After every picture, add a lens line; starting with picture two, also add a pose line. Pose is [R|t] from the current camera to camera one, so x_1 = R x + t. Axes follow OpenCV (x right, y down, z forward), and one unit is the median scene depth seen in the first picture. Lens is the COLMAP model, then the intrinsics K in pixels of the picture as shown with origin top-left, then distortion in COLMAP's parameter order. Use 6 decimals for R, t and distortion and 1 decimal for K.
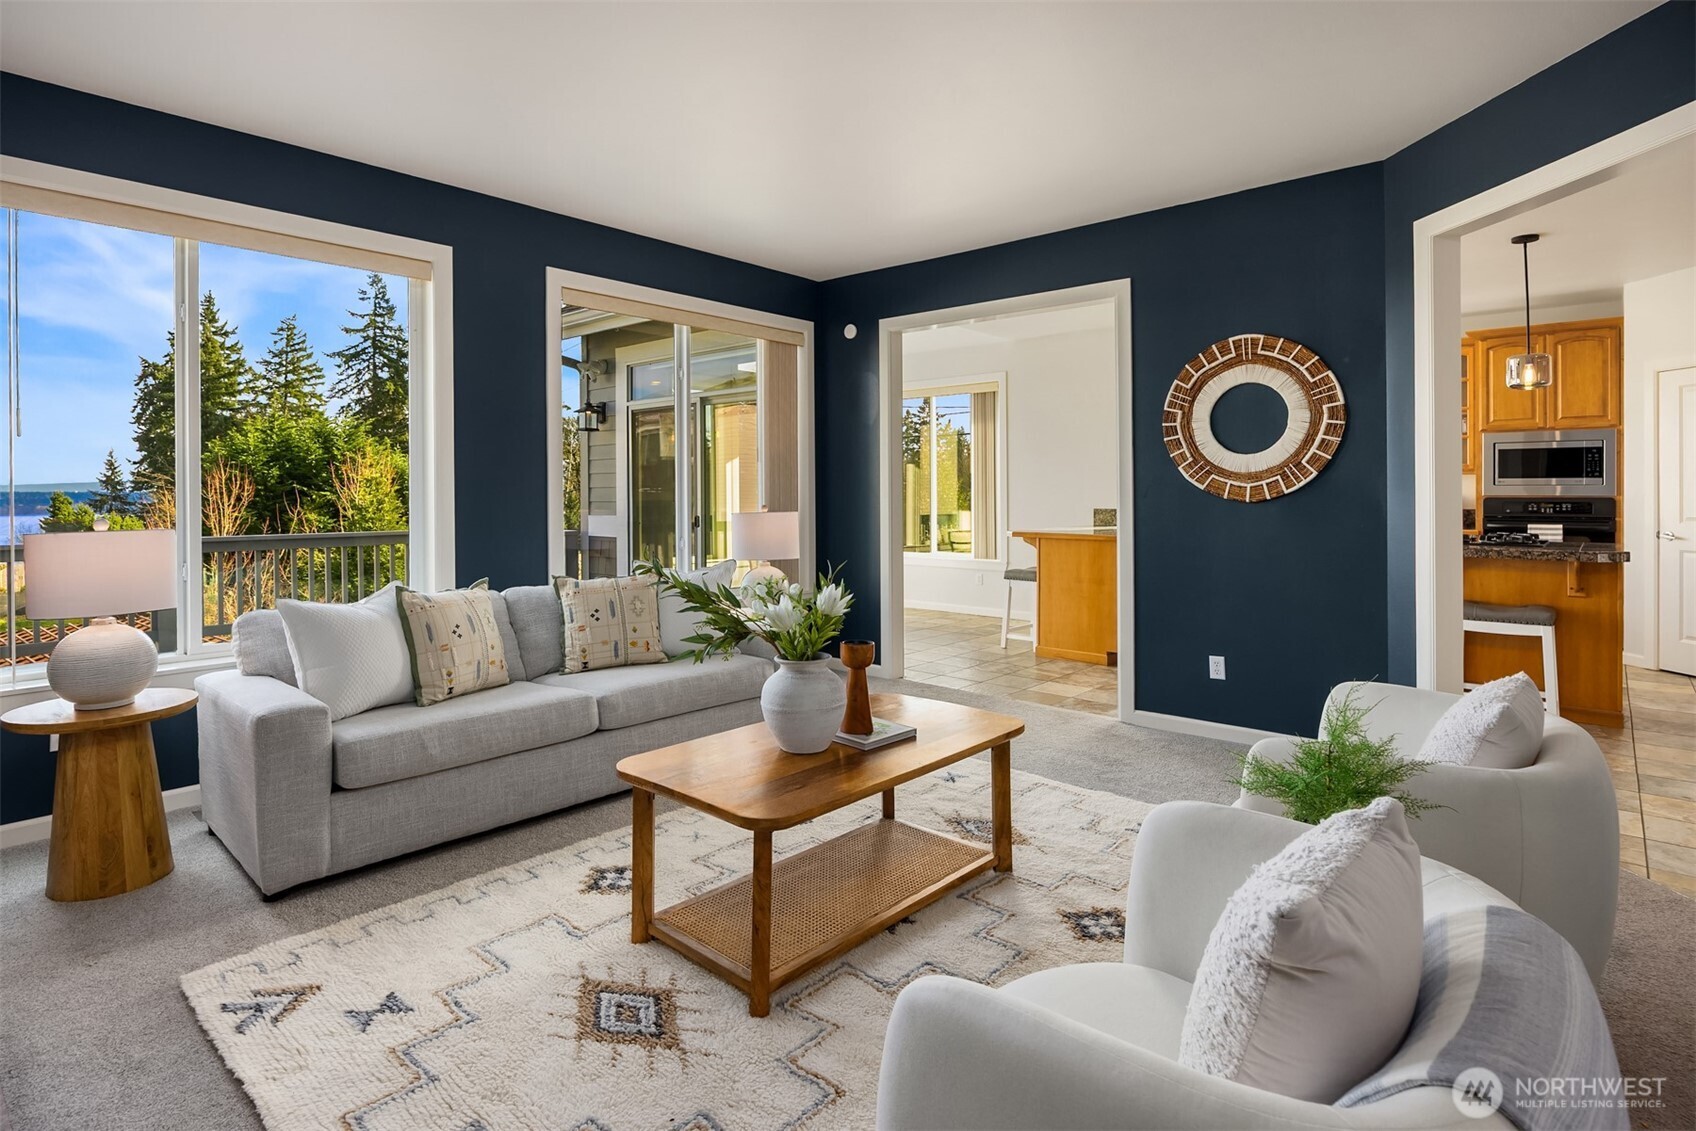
lens RADIAL K [[838.6, 0, 853.0], [0, 838.6, 498.0], [0, 0, 1]] dist [-0.001889, 0.000149]
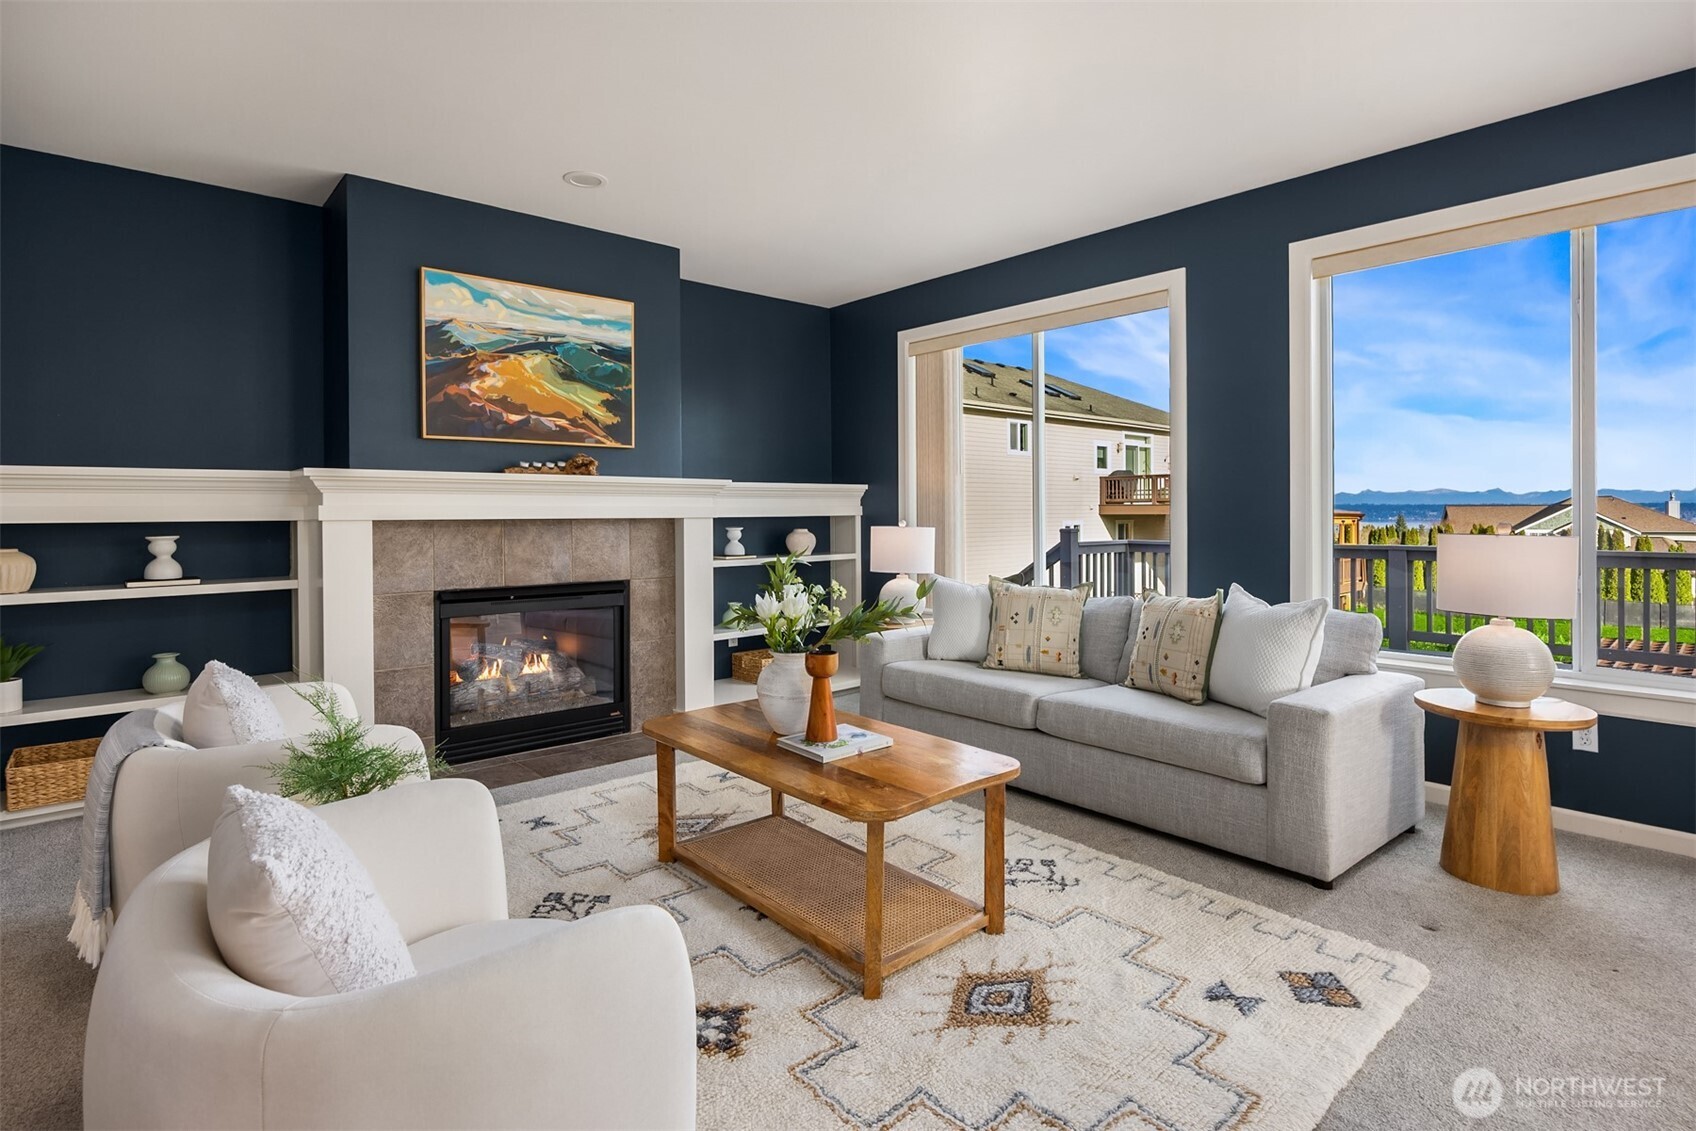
lens RADIAL K [[878.8, 0, 850.5], [0, 878.8, 511.1], [0, 0, 1]] dist [-0.003991, -0.000167]
pose [[-0.119407, 0.007539, -0.992817, 0.671791], [0.002706, 0.999970, 0.007268, -0.006222], [0.992842, -0.001818, -0.119423, 0.733990]]
